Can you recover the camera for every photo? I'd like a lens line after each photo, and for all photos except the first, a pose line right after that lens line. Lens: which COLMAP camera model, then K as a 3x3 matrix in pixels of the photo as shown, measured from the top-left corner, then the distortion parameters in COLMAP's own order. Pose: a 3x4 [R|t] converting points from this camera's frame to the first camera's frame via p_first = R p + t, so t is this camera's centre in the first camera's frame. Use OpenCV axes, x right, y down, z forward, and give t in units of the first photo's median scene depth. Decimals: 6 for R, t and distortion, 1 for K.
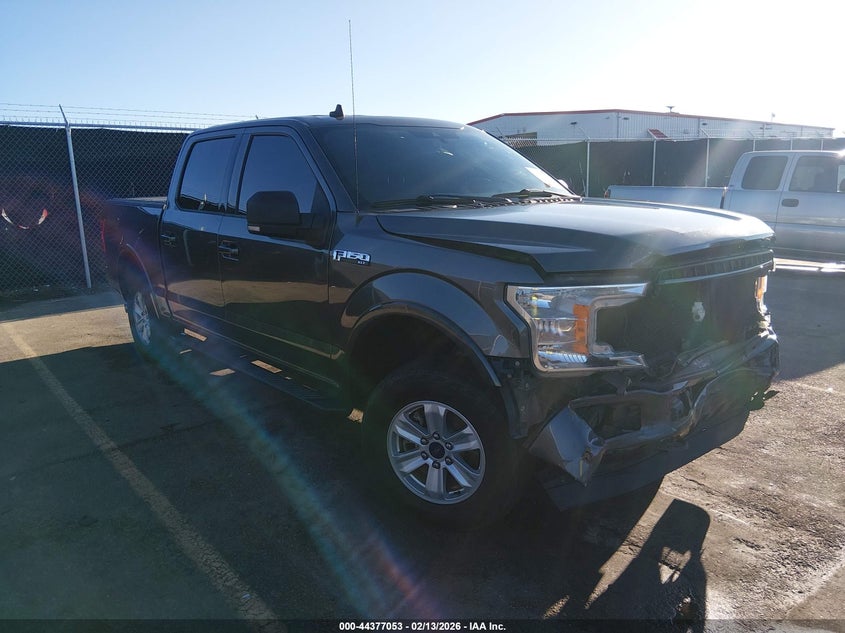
lens RADIAL K [[642.3, 0, 425.3], [0, 642.3, 316.3], [0, 0, 1]] dist [-0.000274, -0.003523]
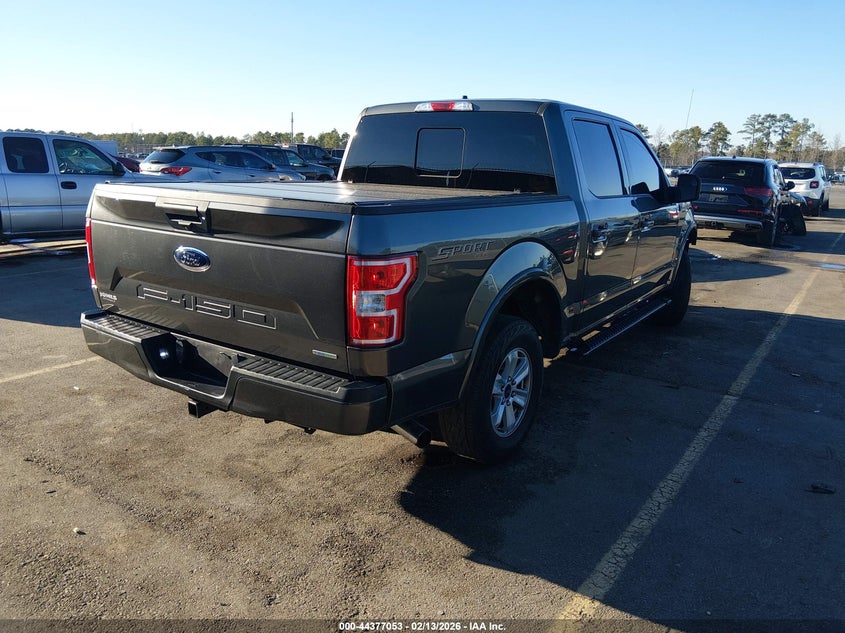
lens RADIAL K [[642.3, 0, 425.3], [0, 642.3, 316.3], [0, 0, 1]] dist [-0.000274, -0.003523]
pose [[-0.263871, -0.212030, 0.940965, -1.207273], [0.187652, 0.945616, 0.265701, -0.294991], [-0.946128, 0.246685, -0.209733, 1.486346]]
